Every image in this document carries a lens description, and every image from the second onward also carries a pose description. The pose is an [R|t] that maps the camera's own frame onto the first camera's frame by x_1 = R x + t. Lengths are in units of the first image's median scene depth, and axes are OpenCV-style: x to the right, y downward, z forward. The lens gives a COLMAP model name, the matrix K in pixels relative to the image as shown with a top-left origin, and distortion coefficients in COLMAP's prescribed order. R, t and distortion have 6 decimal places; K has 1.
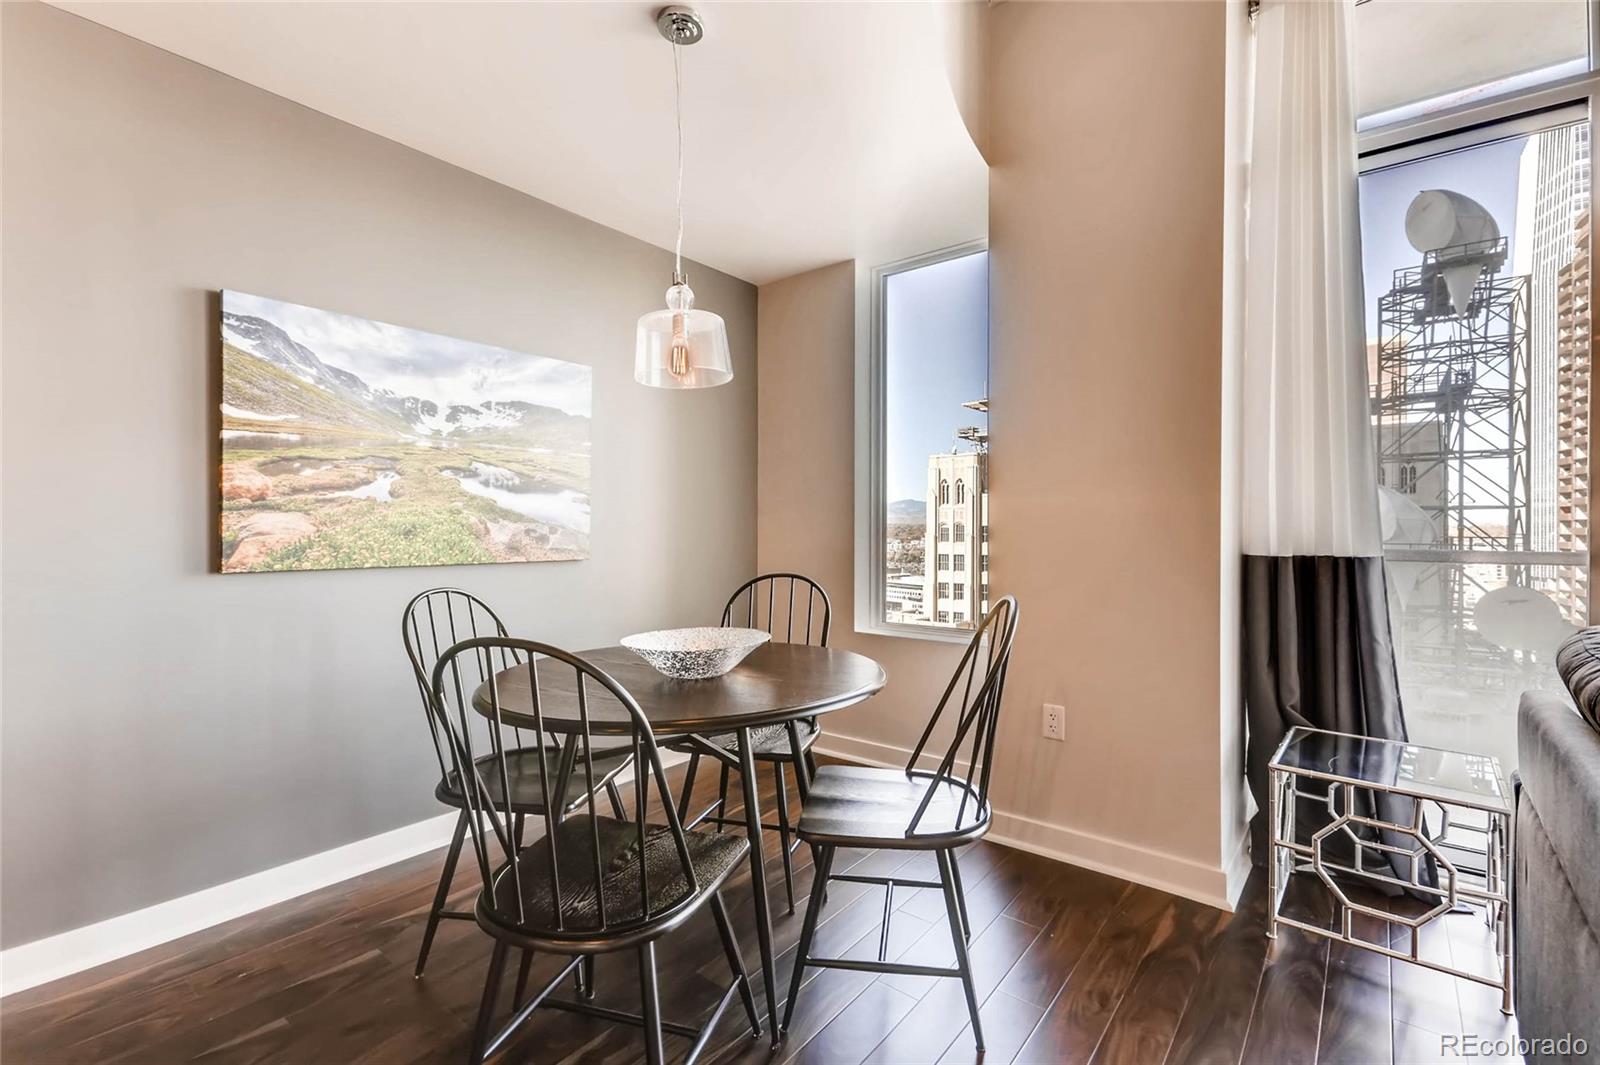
lens RADIAL K [[700.7, 0, 811.1], [0, 700.7, 530.8], [0, 0, 1]] dist [-0.002154, -0.000628]
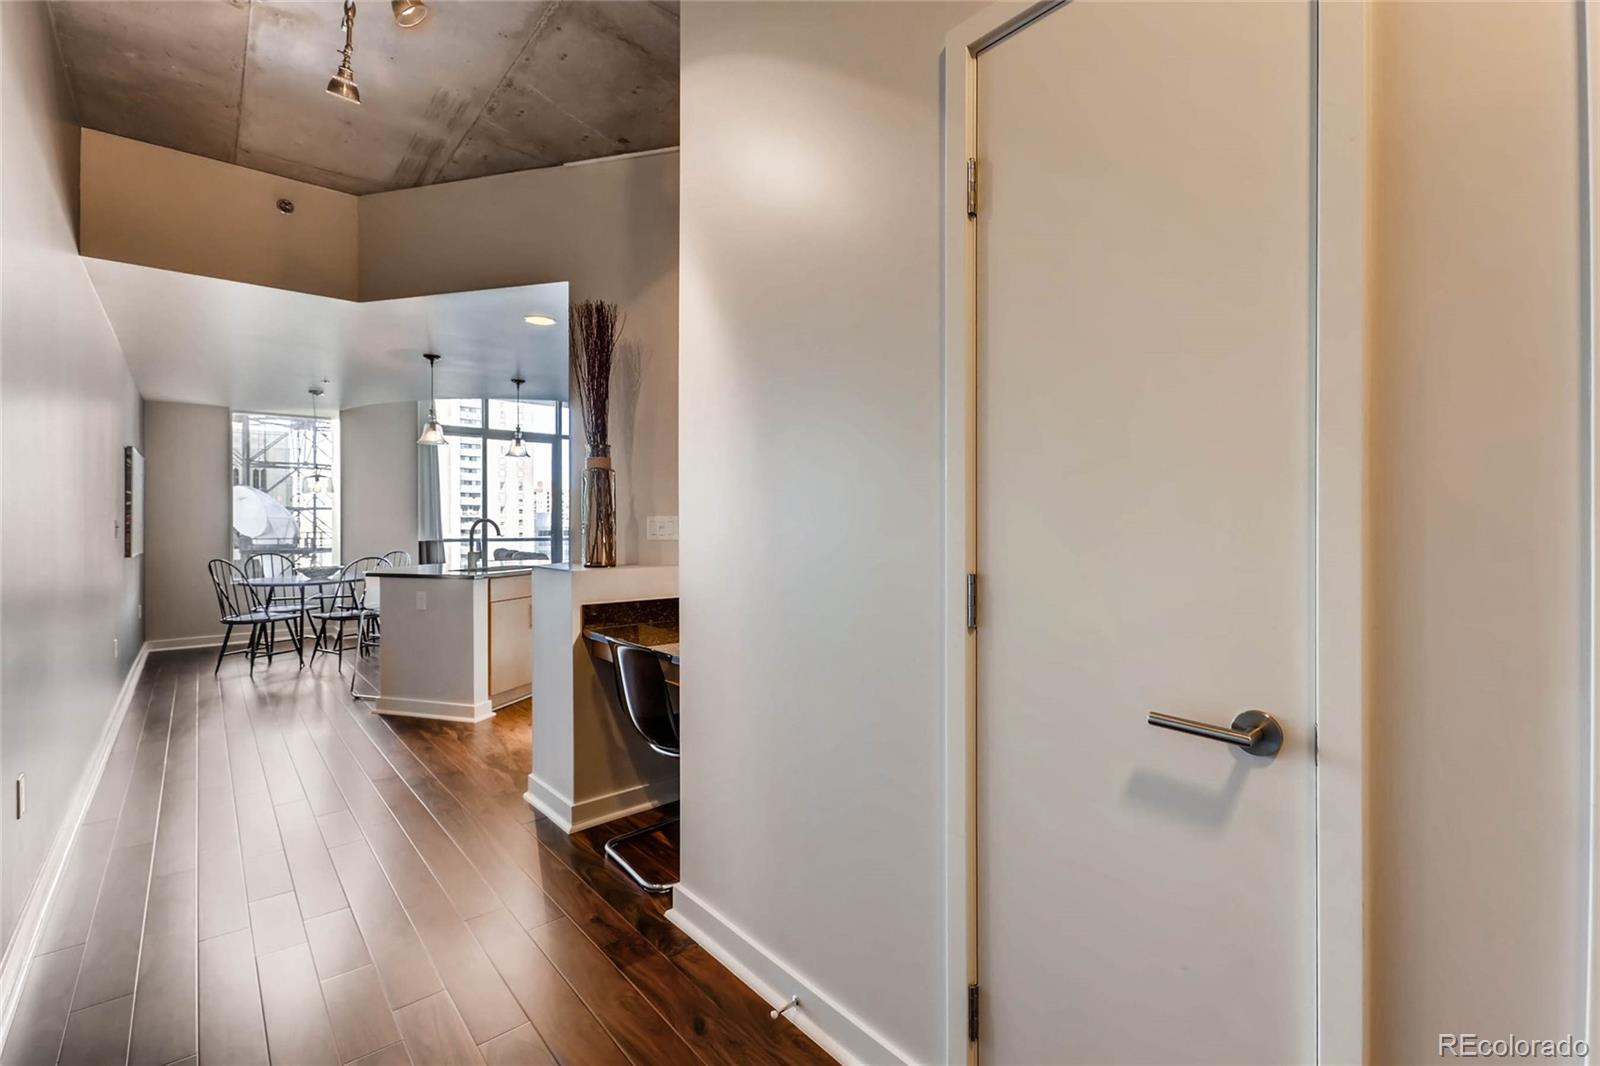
lens RADIAL K [[700.7, 0, 812.0], [0, 700.7, 524.0], [0, 0, 1]] dist [-0.002154, -0.000628]
pose [[0.178351, -0.001236, 0.983966, -0.137261], [0.005189, 0.999986, 0.000316, -0.001905], [-0.983953, 0.005049, 0.178355, -0.095658]]
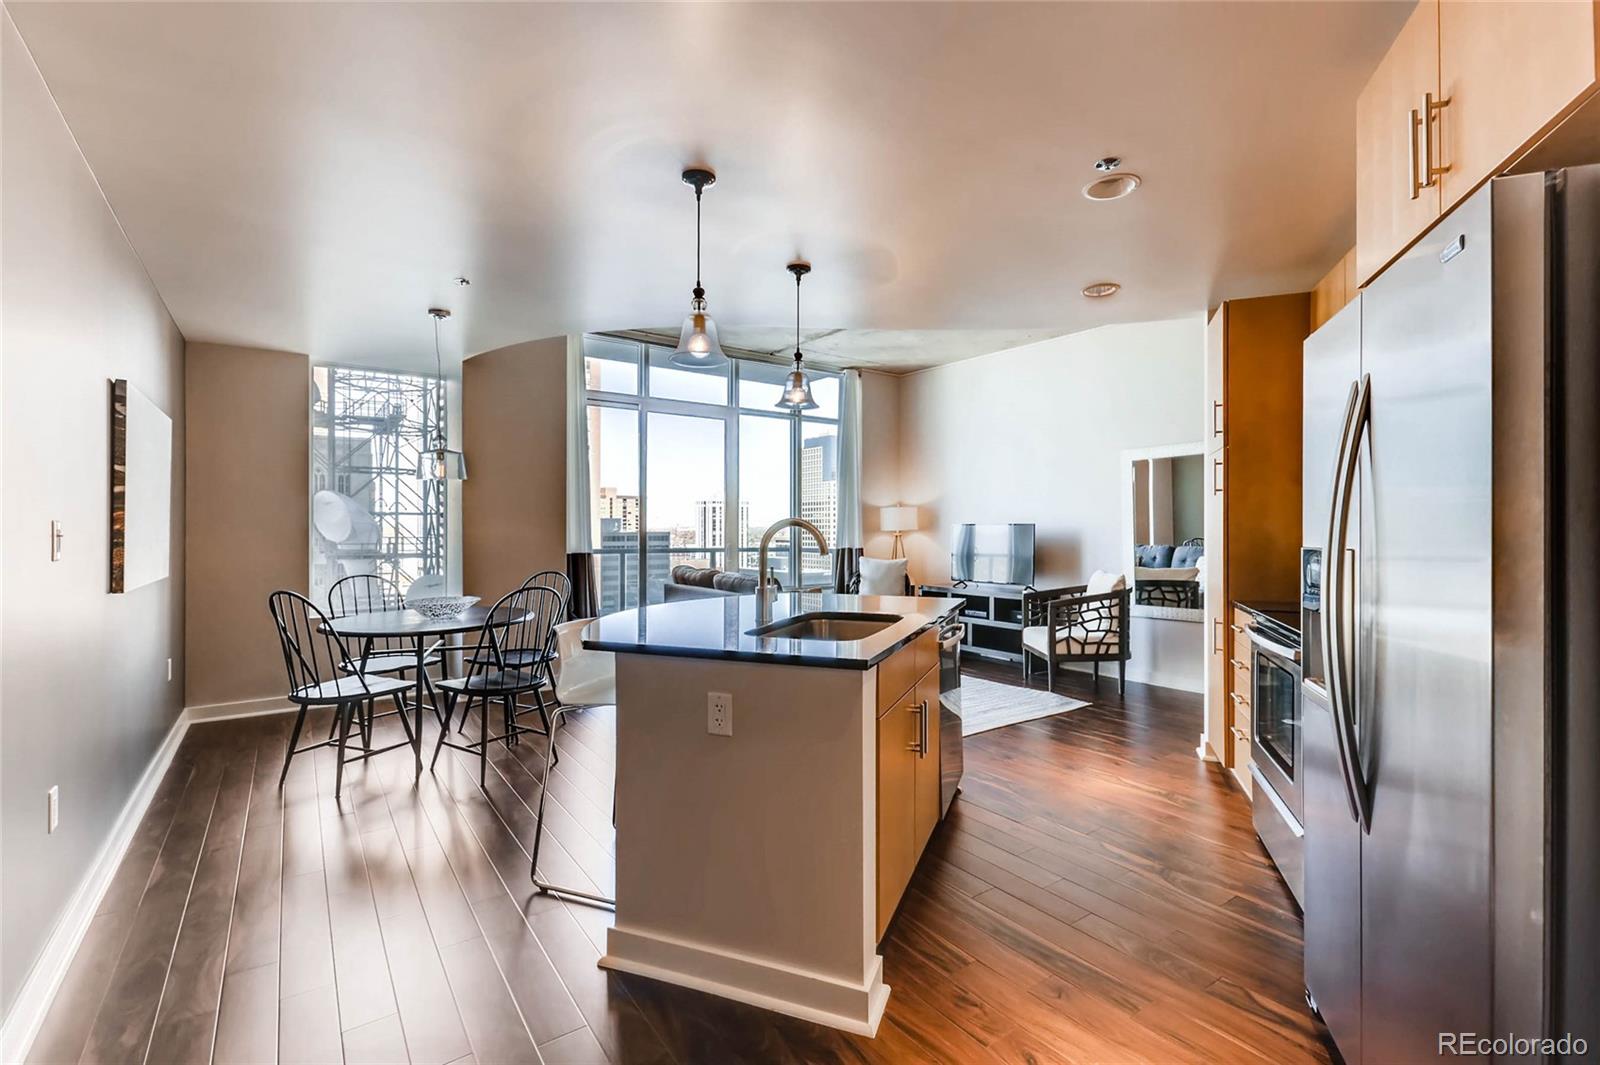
lens RADIAL K [[700.7, 0, 807.4], [0, 700.7, 535.7], [0, 0, 1]] dist [-0.002154, -0.000628]
pose [[0.259711, -0.006802, 0.965663, -0.077667], [0.000993, 0.999977, 0.006776, -0.002239], [-0.965686, -0.000801, 0.259711, -0.026907]]
